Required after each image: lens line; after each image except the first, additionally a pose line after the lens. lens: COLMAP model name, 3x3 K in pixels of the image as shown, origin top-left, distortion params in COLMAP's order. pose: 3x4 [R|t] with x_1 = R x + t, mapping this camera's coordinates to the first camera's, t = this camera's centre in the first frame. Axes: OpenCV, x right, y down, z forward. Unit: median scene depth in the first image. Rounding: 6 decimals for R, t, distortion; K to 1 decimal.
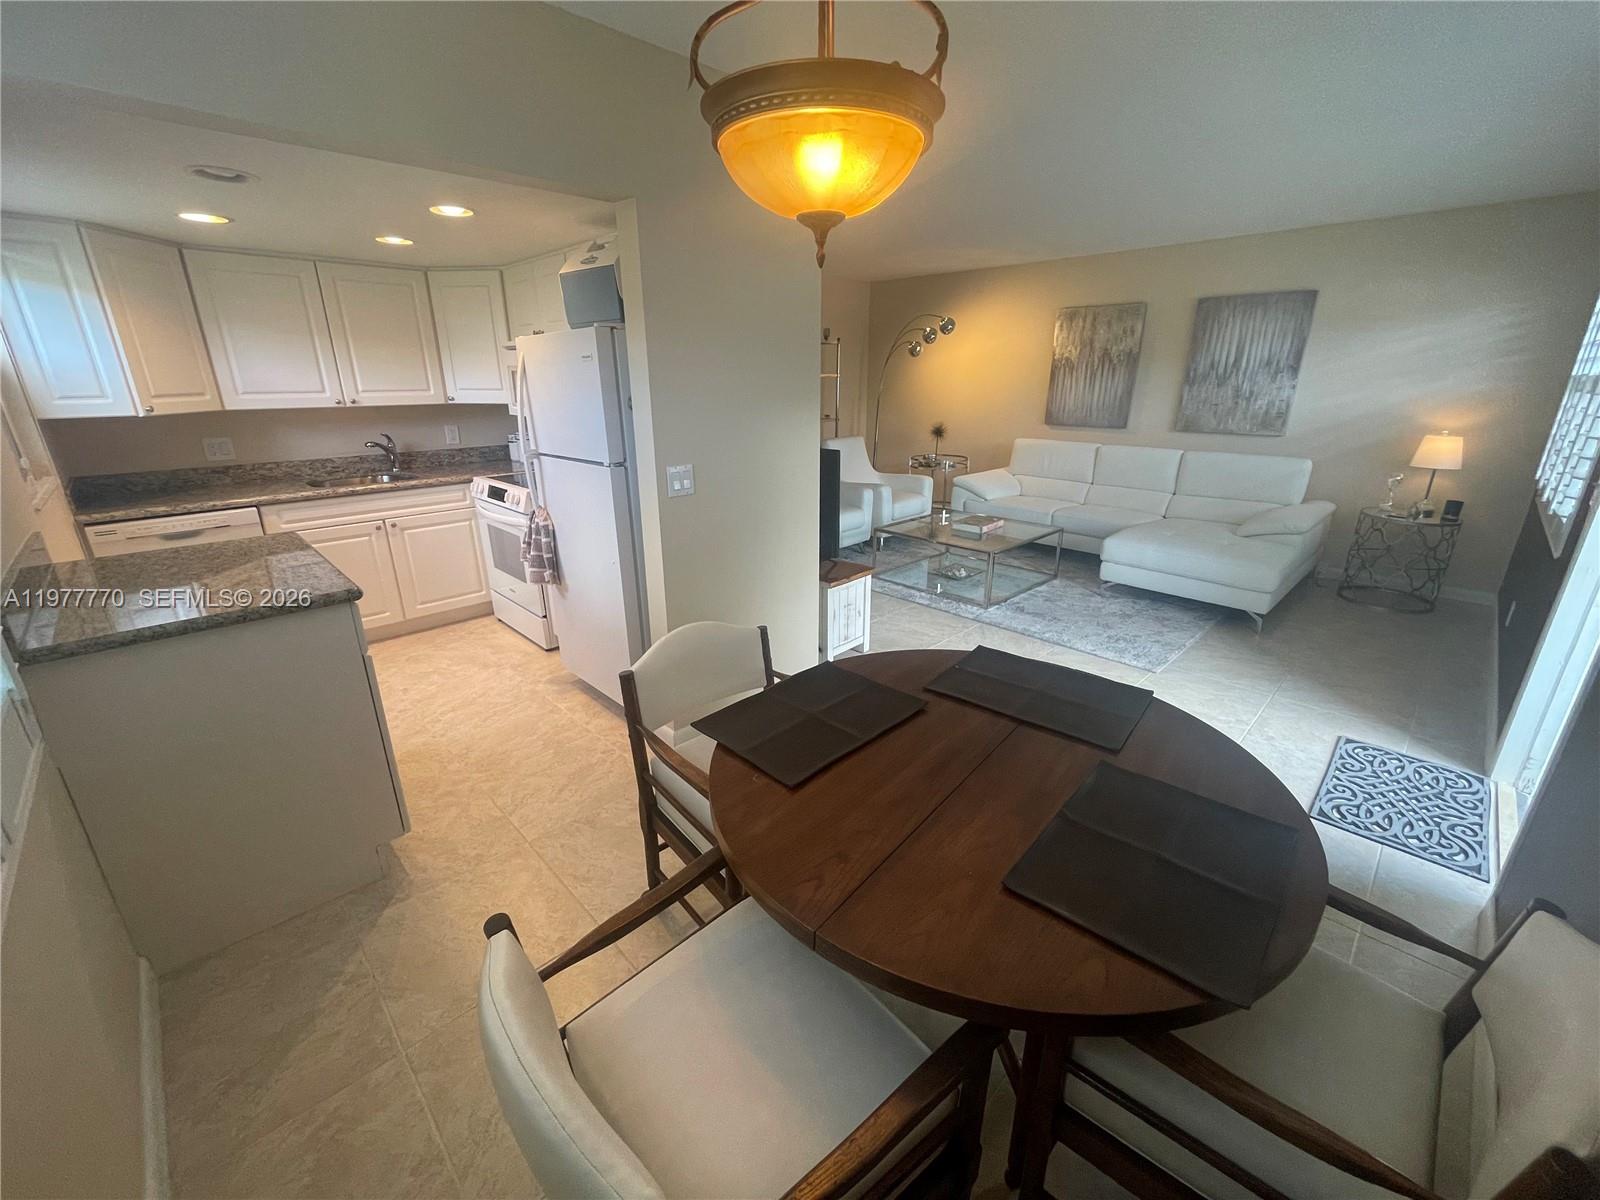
lens RADIAL K [[648.4, 0, 800.0], [0, 648.4, 600.0], [0, 0, 1]] dist [-0.001195, 0.000111]
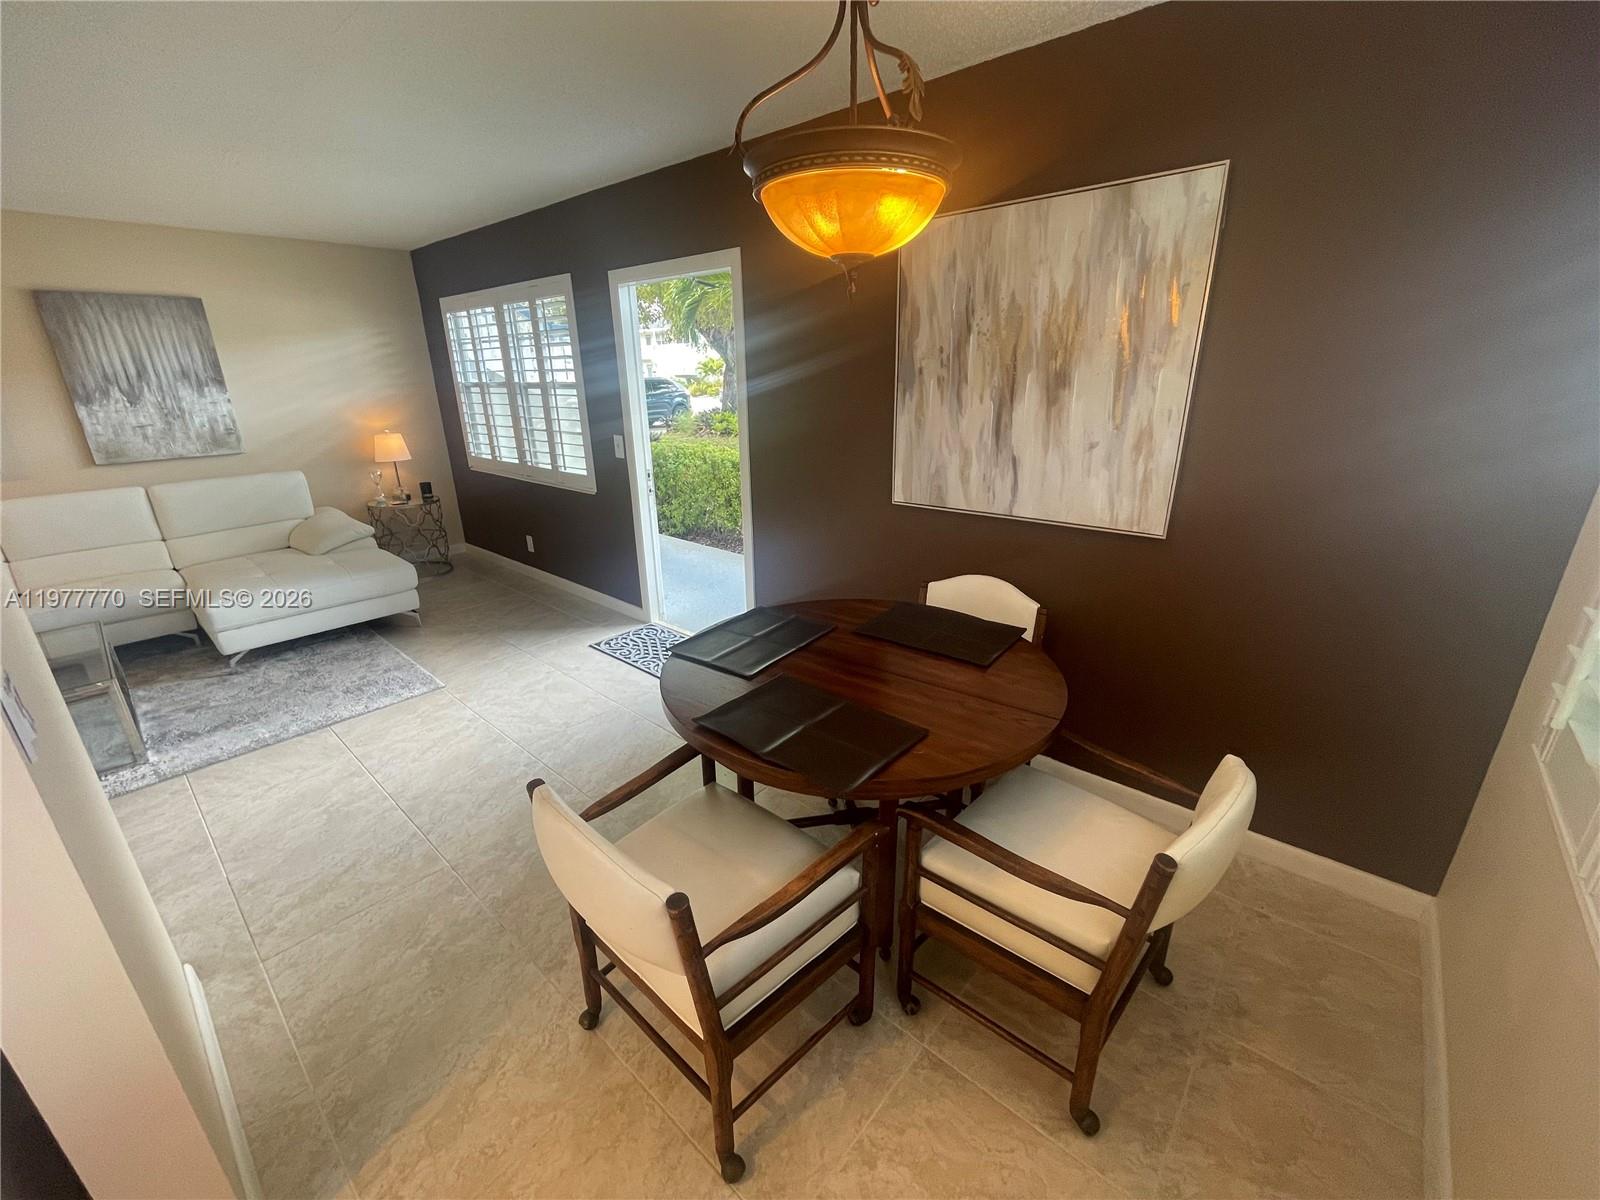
lens RADIAL K [[648.4, 0, 800.0], [0, 648.4, 600.0], [0, 0, 1]] dist [-0.001195, 0.000111]
pose [[-0.068265, -0.330622, 0.941291, -0.355262], [0.342197, 0.878497, 0.333383, -0.139153], [-0.937145, 0.344865, 0.053167, 0.363067]]
